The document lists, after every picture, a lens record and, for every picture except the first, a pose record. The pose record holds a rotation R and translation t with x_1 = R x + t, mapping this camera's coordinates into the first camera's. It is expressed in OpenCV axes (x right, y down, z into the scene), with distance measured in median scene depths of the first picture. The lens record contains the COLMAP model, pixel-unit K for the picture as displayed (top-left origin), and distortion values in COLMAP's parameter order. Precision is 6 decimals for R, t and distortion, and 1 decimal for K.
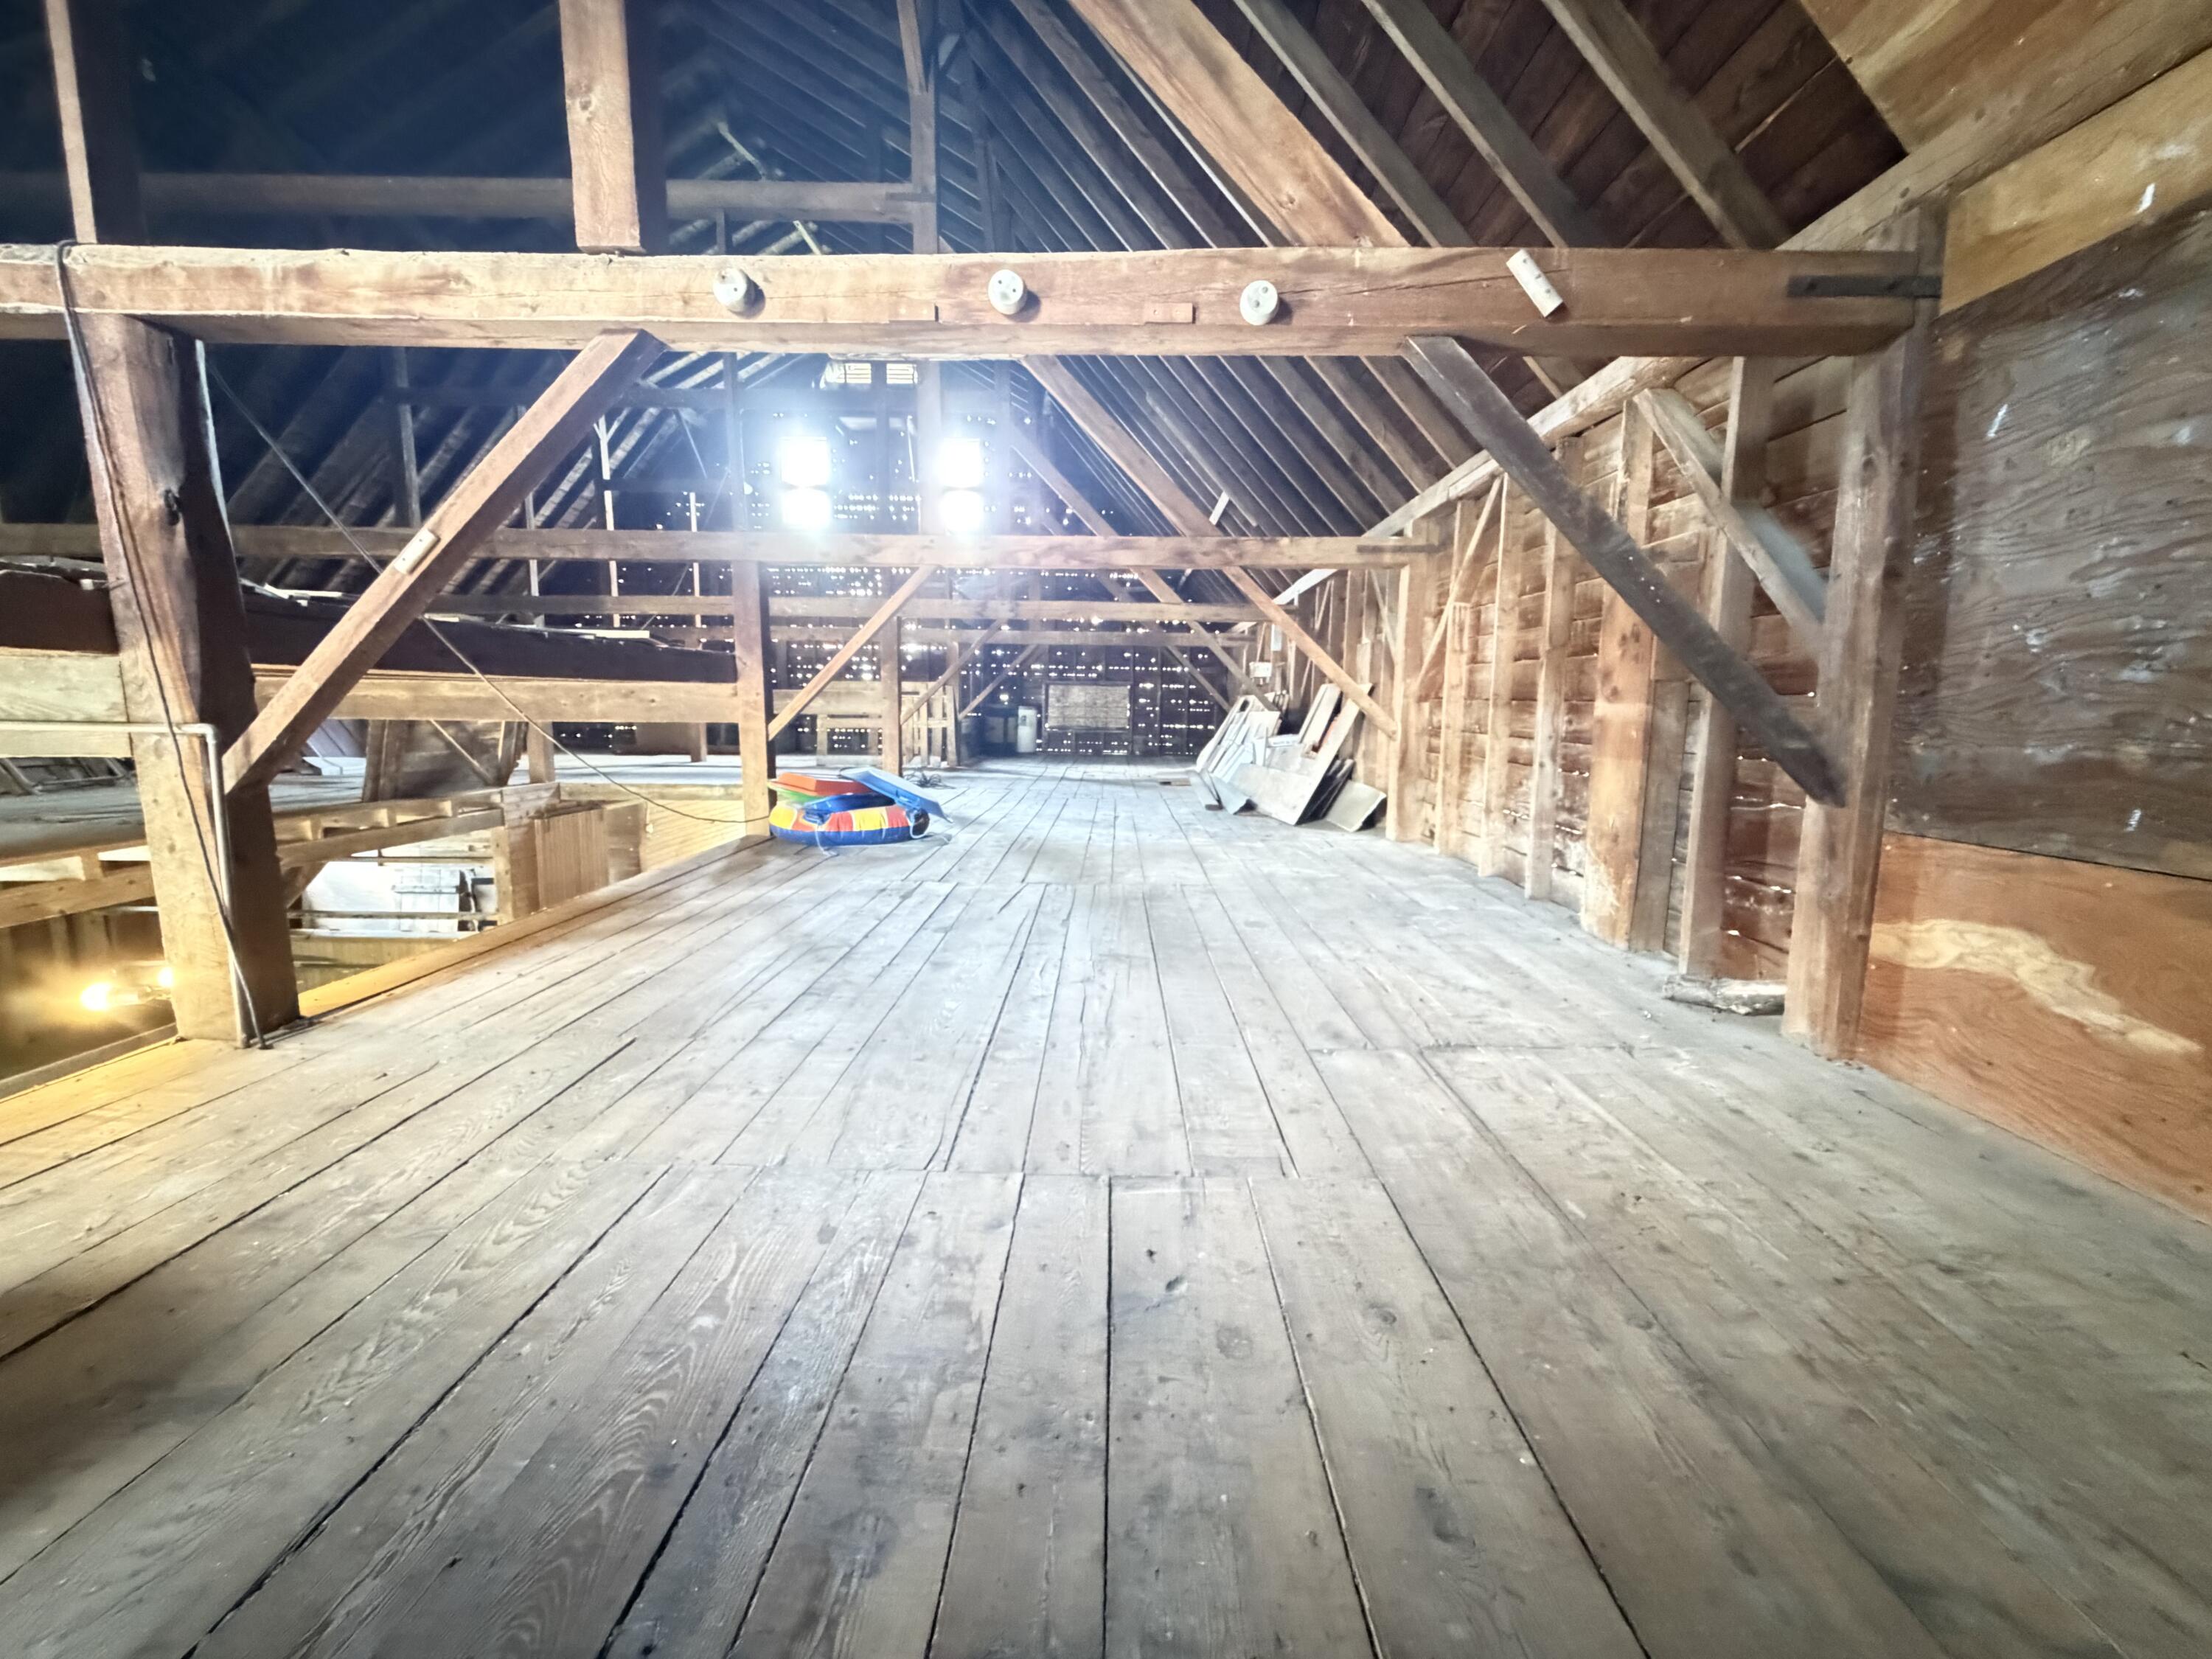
lens RADIAL K [[877.4, 0, 1101.4], [0, 877.4, 831.7], [0, 0, 1]] dist [-0.000465, 0.000033]
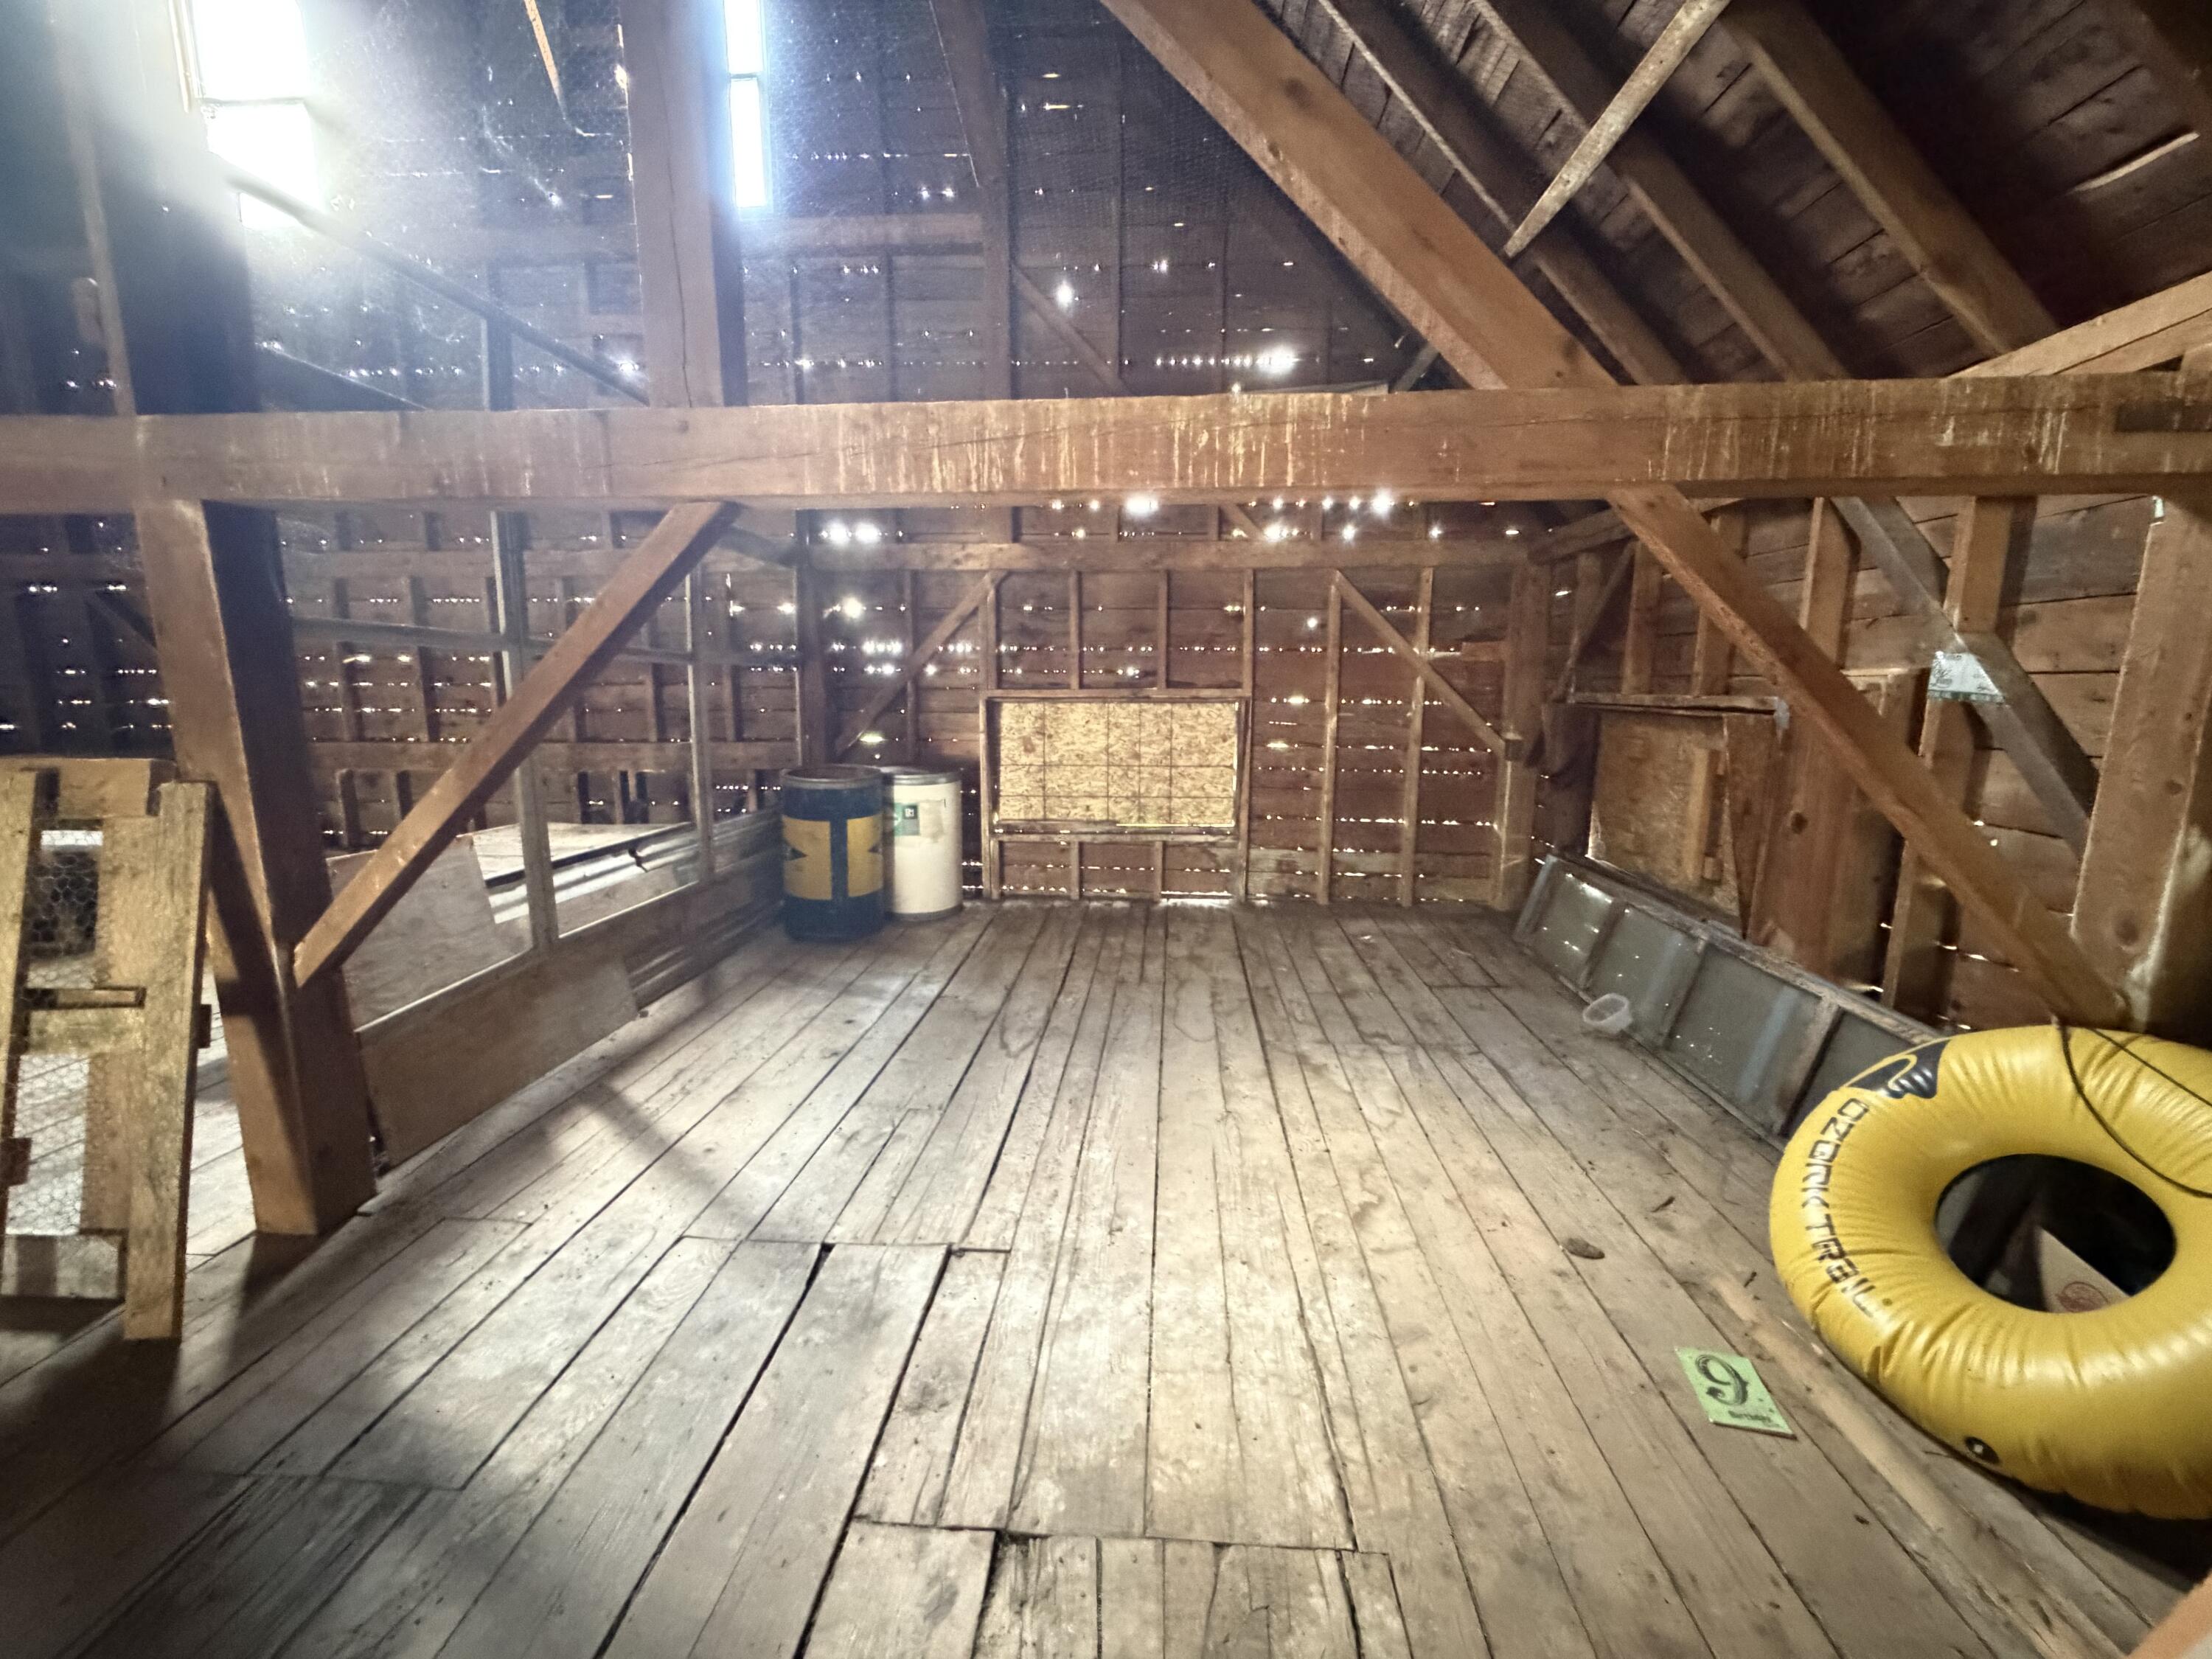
lens RADIAL K [[877.4, 0, 1101.4], [0, 877.4, 831.7], [0, 0, 1]] dist [-0.000465, 0.000033]
pose [[0.998165, -0.001787, -0.060526, -0.000169], [0.003428, 0.999629, 0.027016, -0.126912], [0.060455, -0.027174, 0.997801, 0.664167]]
